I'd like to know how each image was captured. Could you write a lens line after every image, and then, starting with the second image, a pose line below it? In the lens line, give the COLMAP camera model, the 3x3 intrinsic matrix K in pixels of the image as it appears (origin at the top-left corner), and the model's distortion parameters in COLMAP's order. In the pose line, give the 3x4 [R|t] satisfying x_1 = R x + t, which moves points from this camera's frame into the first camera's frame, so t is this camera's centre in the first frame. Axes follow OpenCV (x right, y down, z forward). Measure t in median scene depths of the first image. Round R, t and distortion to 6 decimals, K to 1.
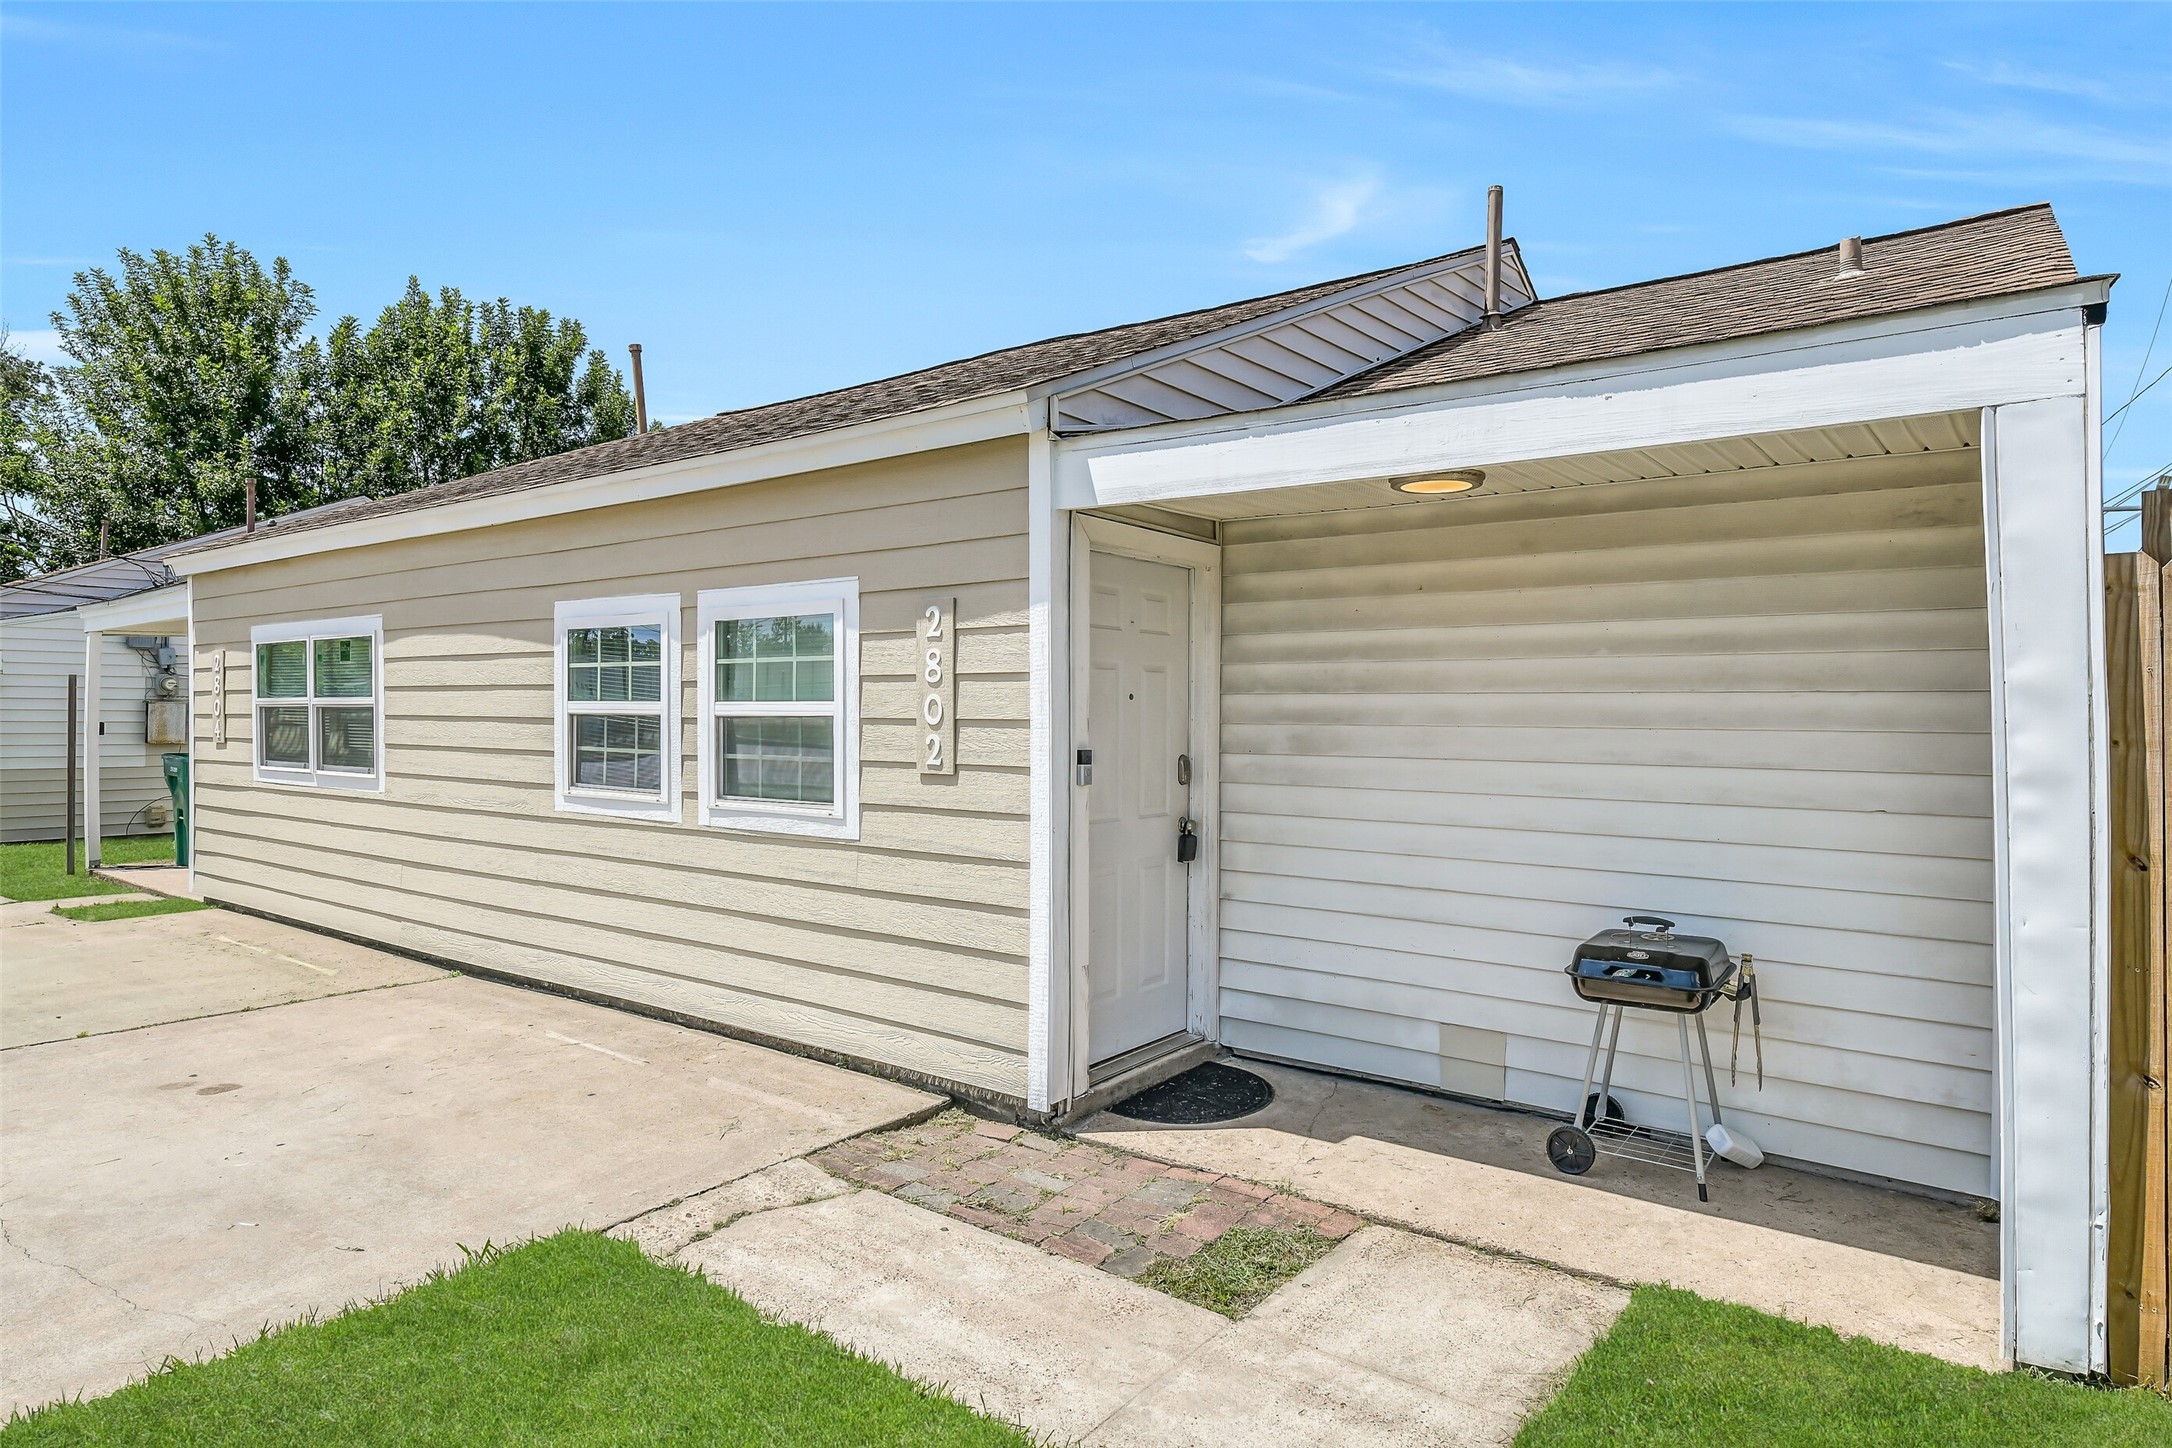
lens RADIAL K [[1224.5, 0, 1084.4], [0, 1224.5, 712.7], [0, 0, 1]] dist [-0.001481, -0.000205]
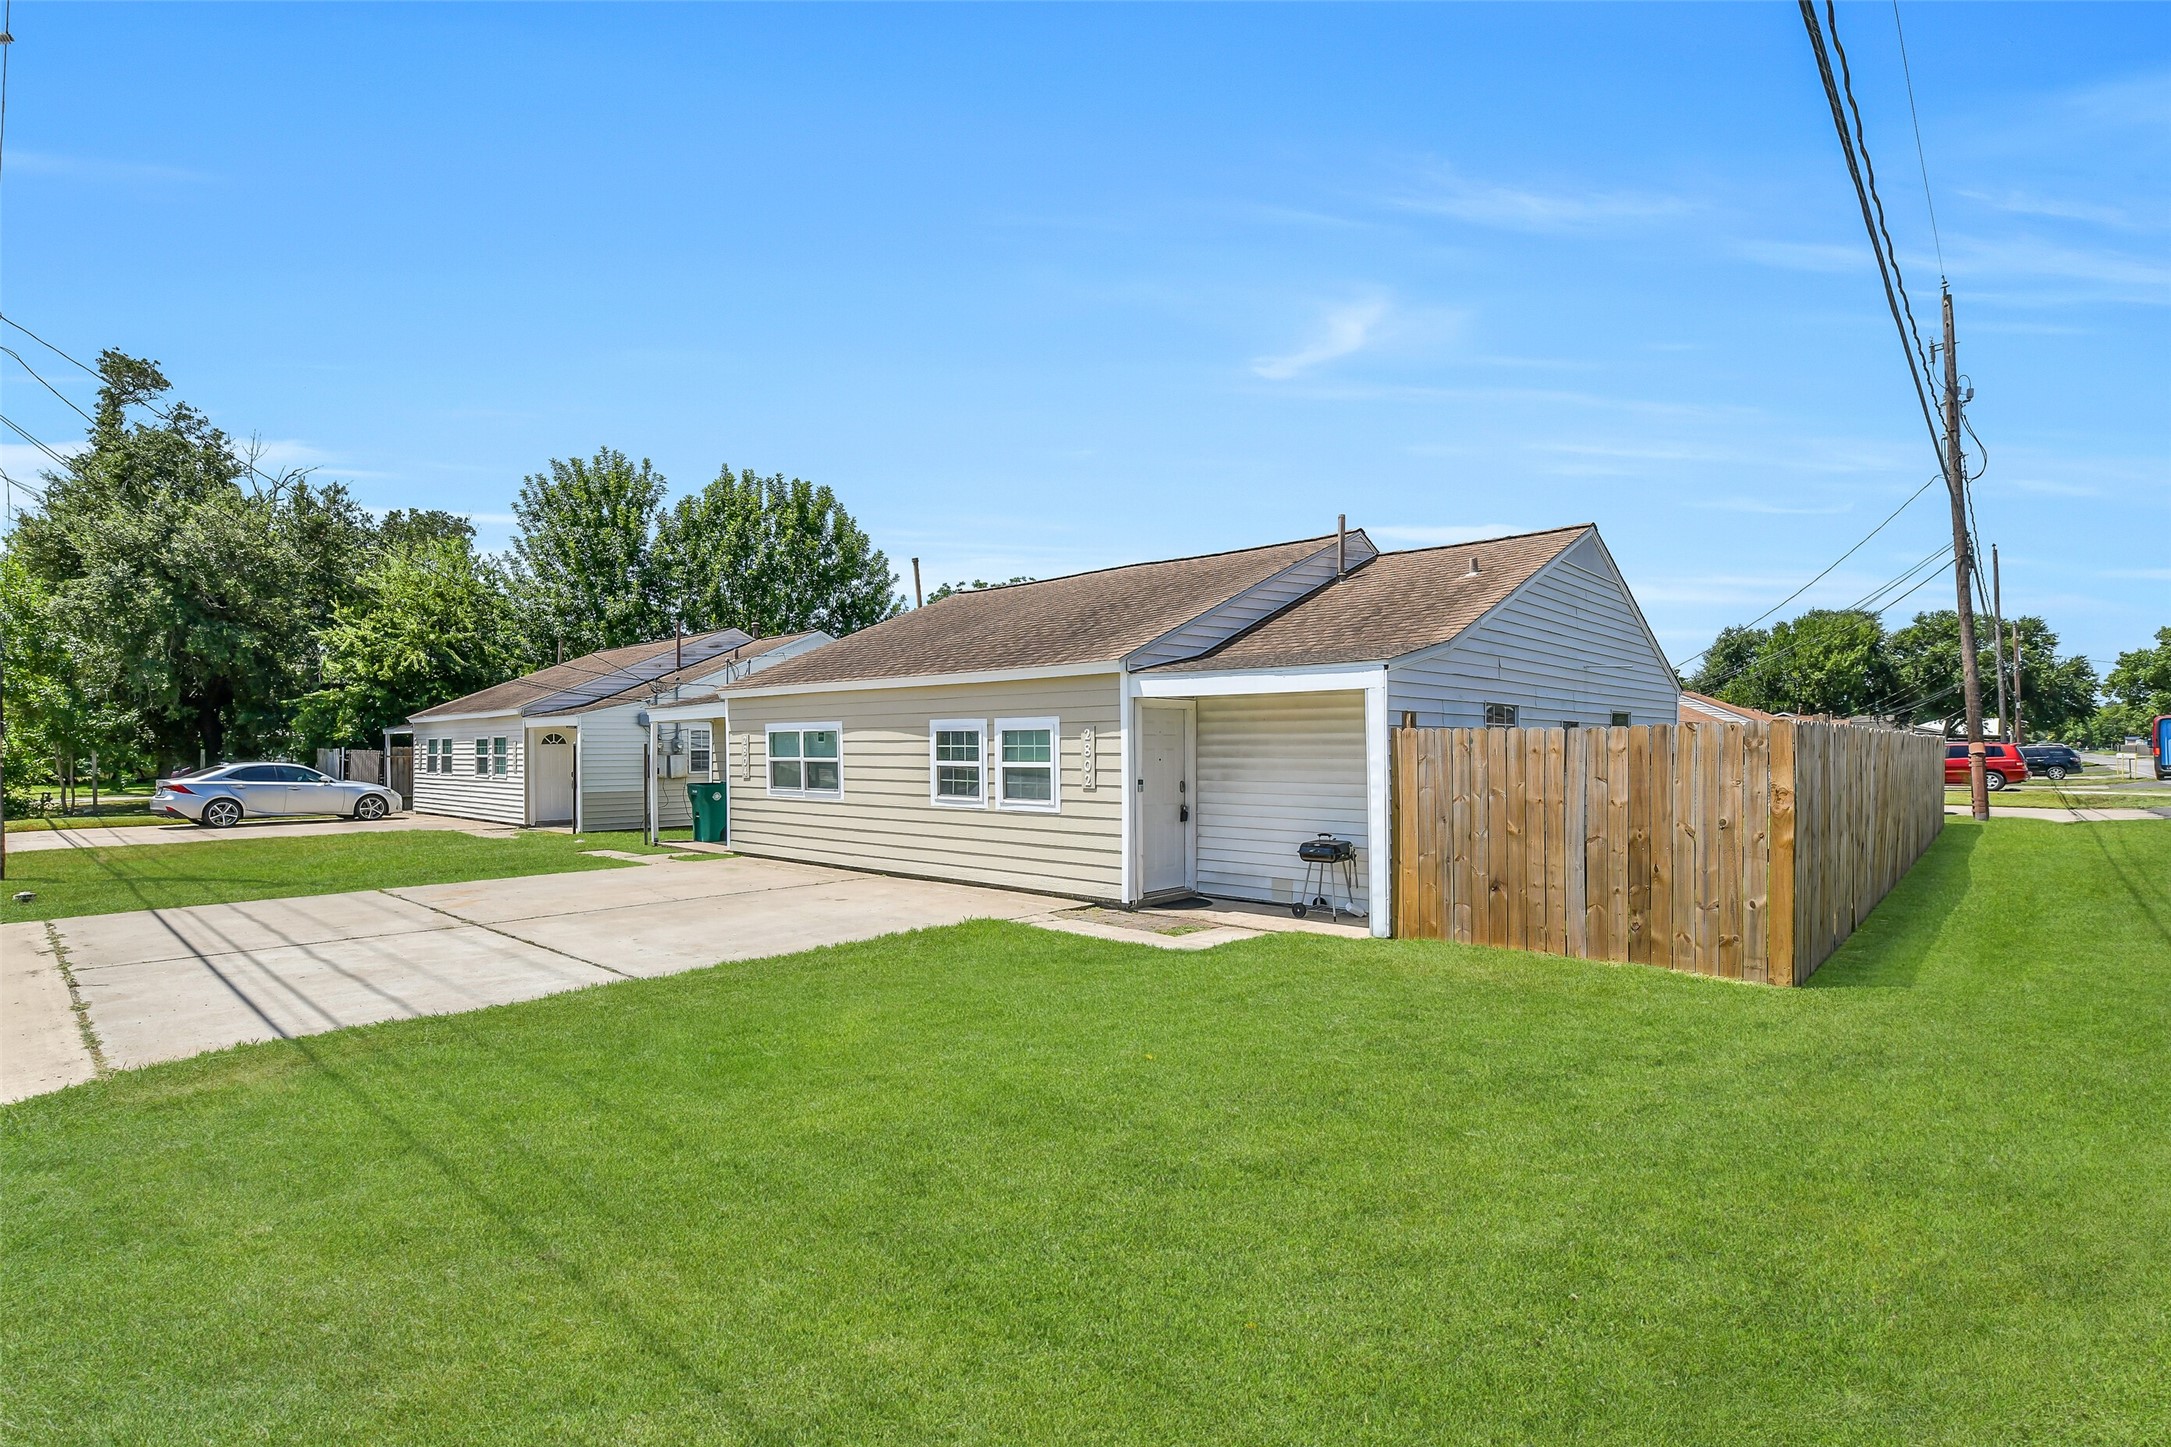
lens RADIAL K [[1025.8, 0, 1091.9], [0, 1025.8, 738.7], [0, 0, 1]] dist [0.002042, 0.000021]
pose [[0.995089, -0.011098, -0.098364, 0.097674], [0.010536, 0.999925, -0.006236, -0.040443], [0.098426, 0.005169, 0.995131, -1.103751]]
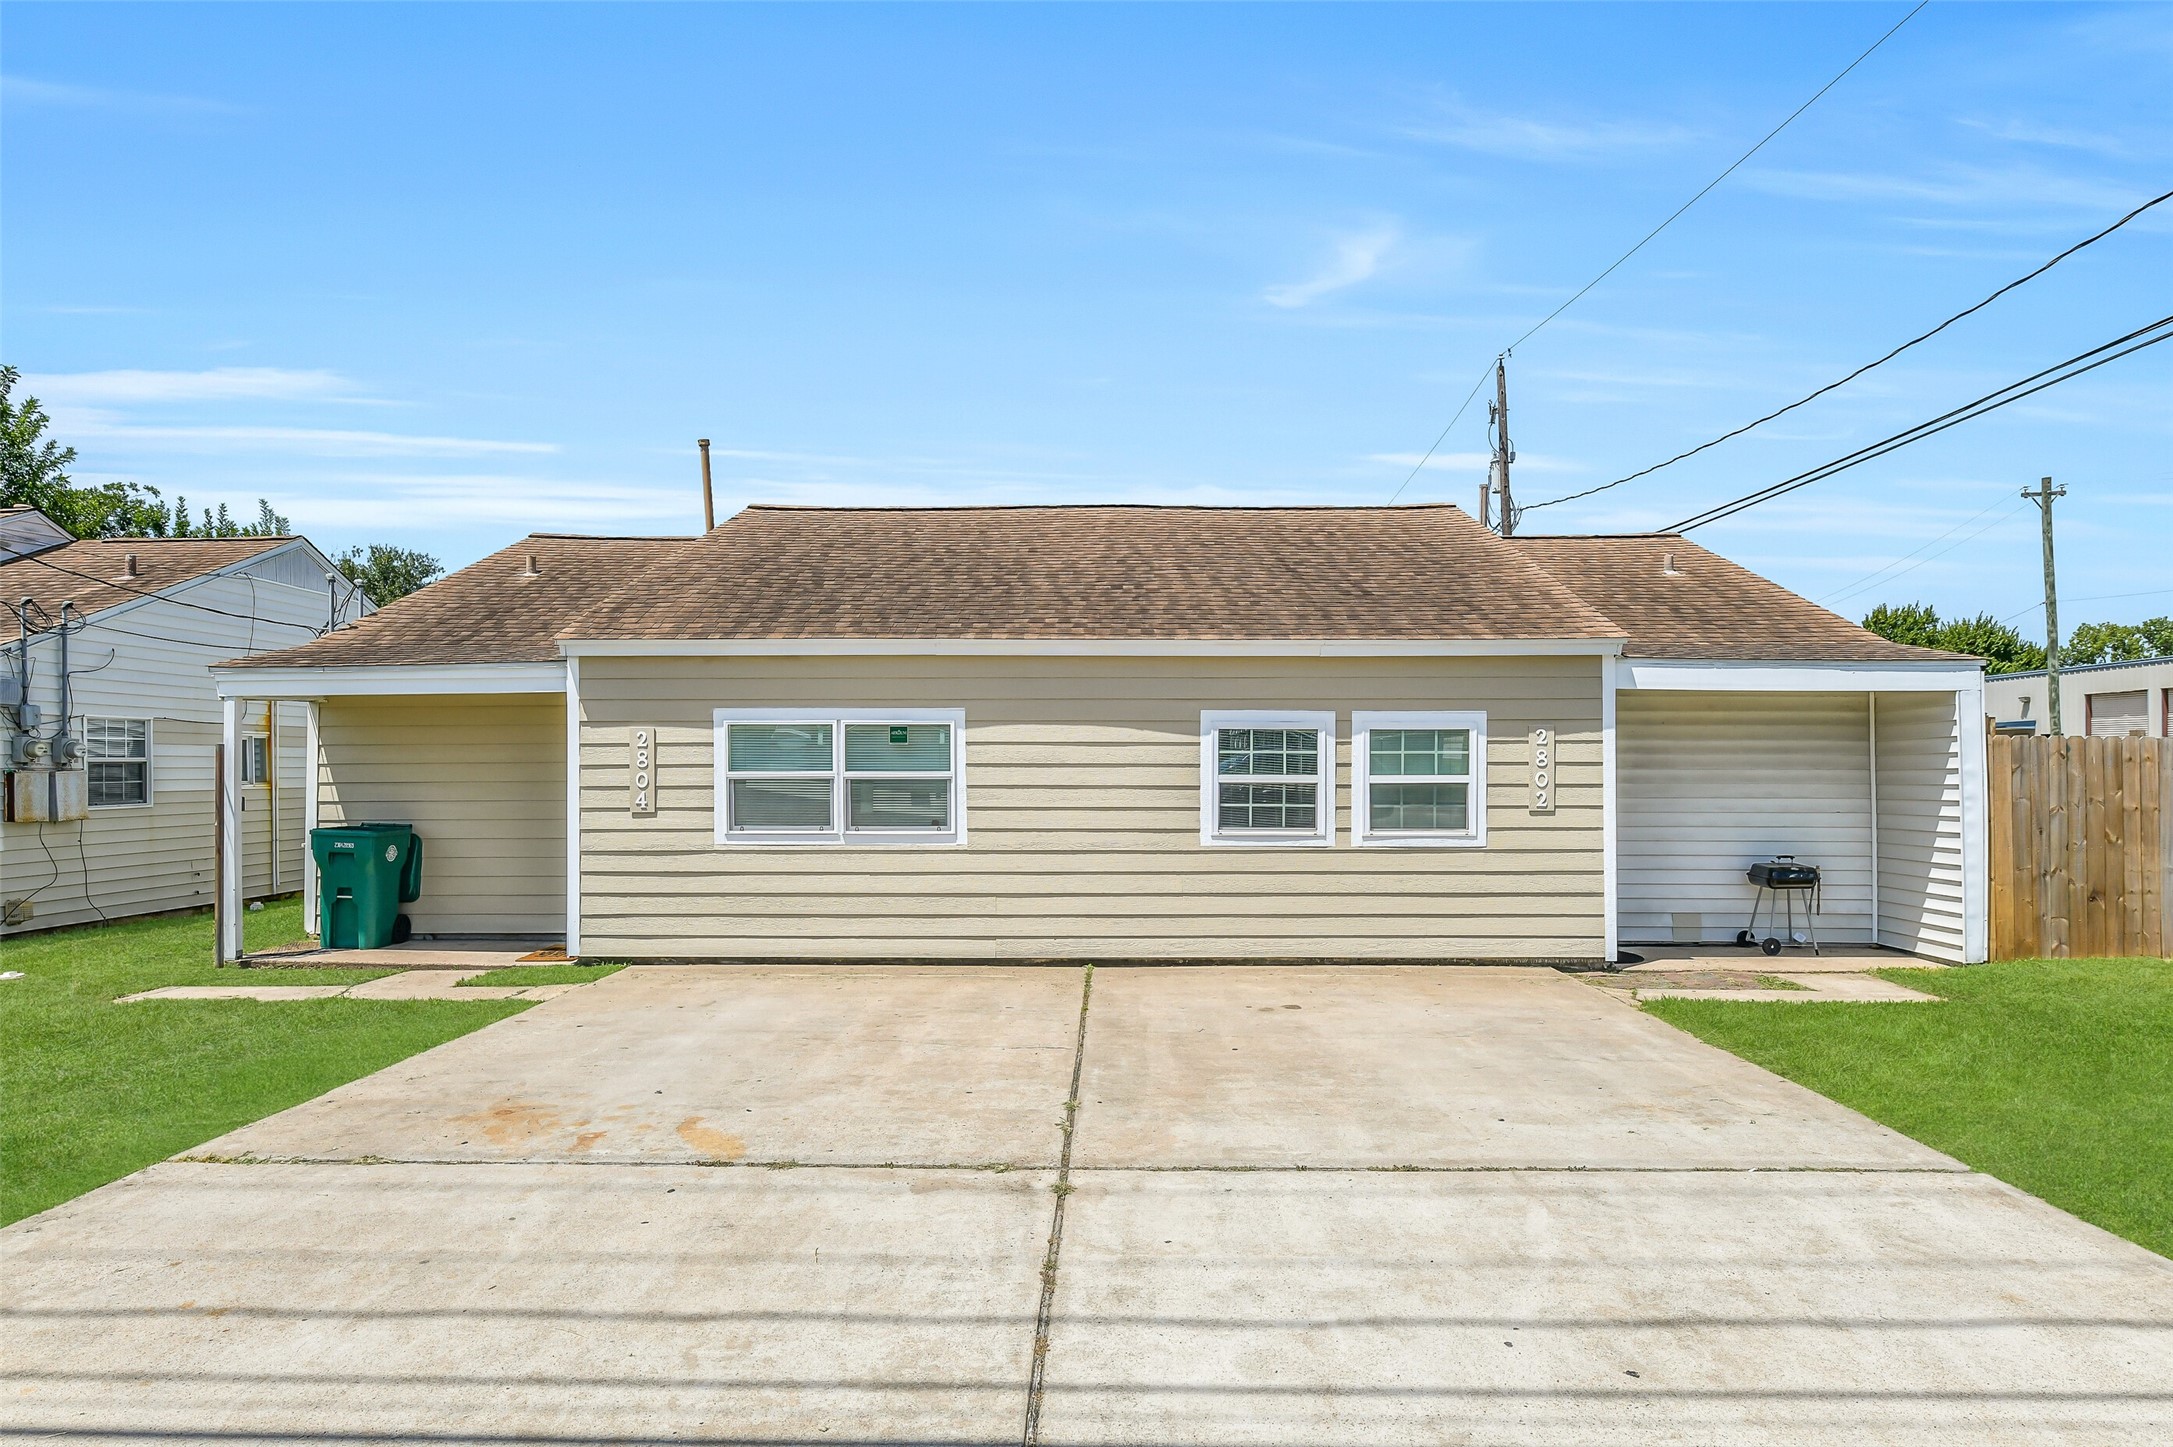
lens RADIAL K [[1225.0, 0, 1094.2], [0, 1225.0, 744.9], [0, 0, 1]] dist [-0.001481, -0.000205]
pose [[0.812889, 0.001925, 0.582415, -1.588048], [0.004544, 0.999943, -0.009646, -0.035805], [-0.582400, 0.010488, 0.812834, -0.189814]]
